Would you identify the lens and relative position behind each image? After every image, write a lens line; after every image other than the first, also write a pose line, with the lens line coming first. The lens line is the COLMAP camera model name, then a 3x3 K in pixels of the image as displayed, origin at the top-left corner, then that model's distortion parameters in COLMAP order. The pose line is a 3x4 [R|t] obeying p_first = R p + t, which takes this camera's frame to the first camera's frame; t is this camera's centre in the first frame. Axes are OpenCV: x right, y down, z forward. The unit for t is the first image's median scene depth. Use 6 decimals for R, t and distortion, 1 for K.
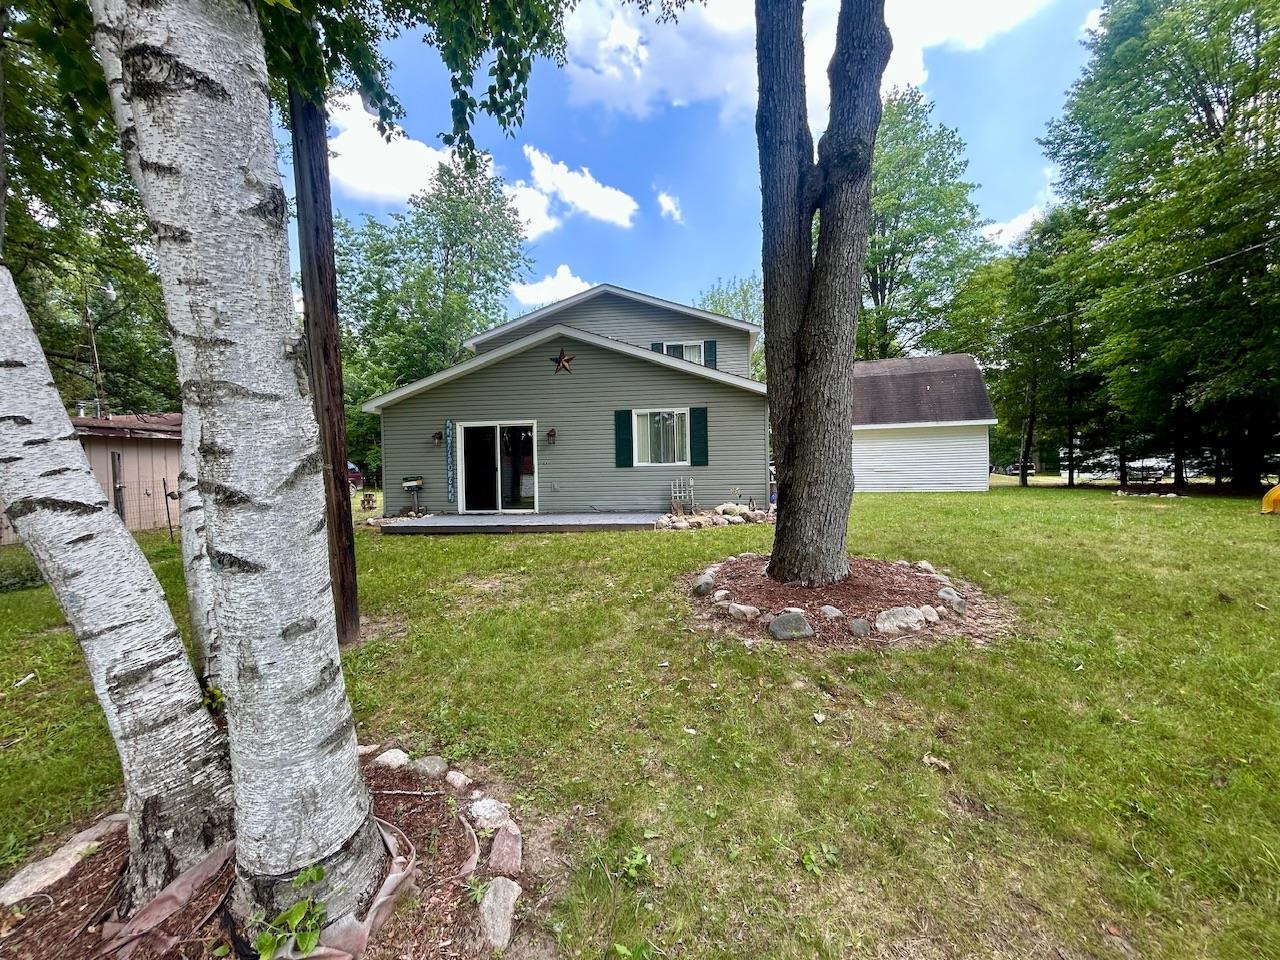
lens RADIAL K [[511.8, 0, 639.9], [0, 511.8, 483.1], [0, 0, 1]] dist [0.001199, -0.001131]
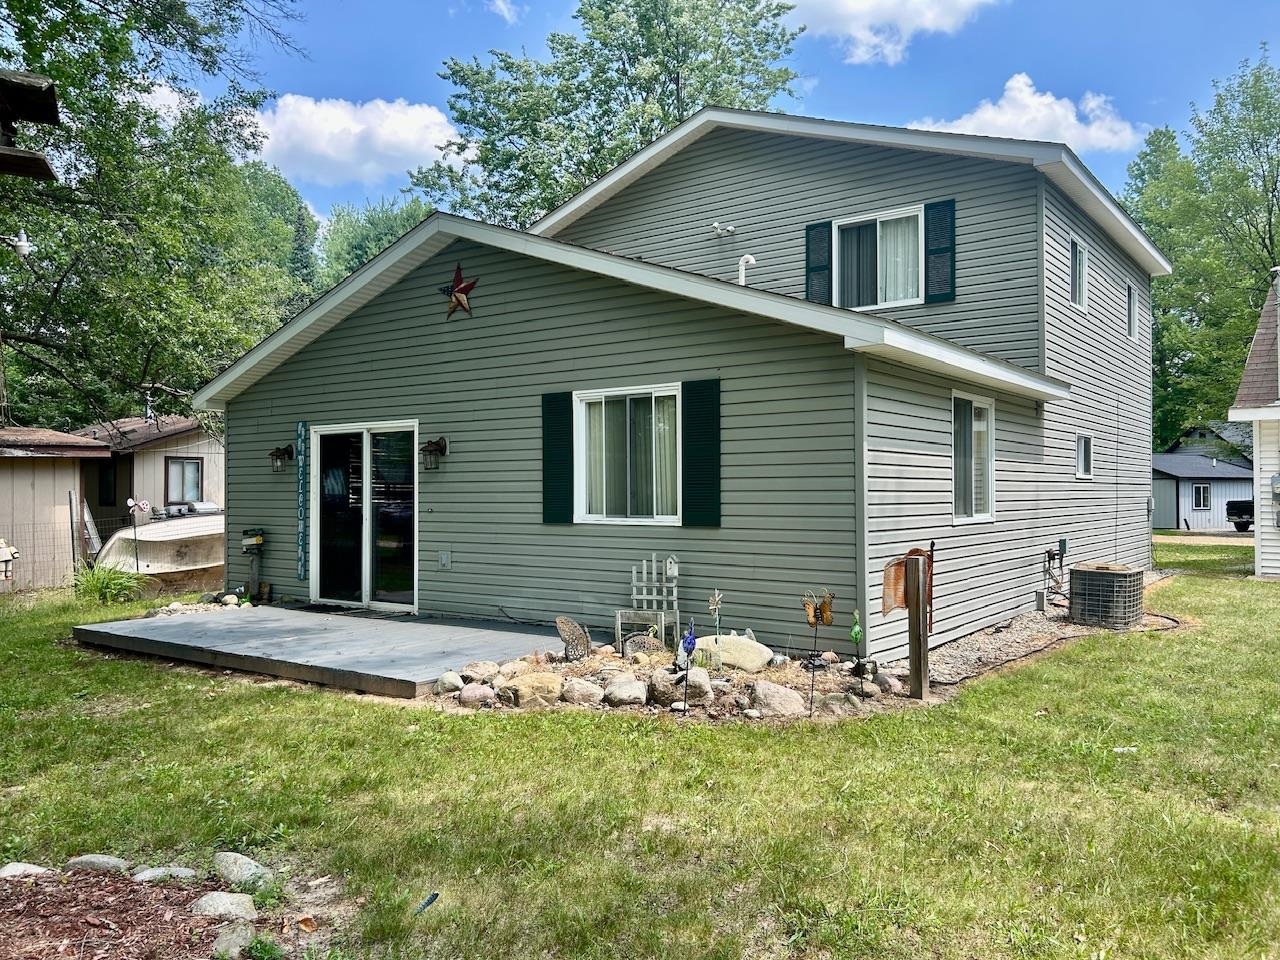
lens RADIAL K [[983.2, 0, 640.0], [0, 983.2, 484.4], [0, 0, 1]] dist [0.007698, 0.000976]
pose [[0.873320, 0.010561, -0.487033, 0.434760], [-0.023954, 0.999487, -0.021281, -0.048838], [0.486558, 0.030252, 0.873124, 0.306523]]
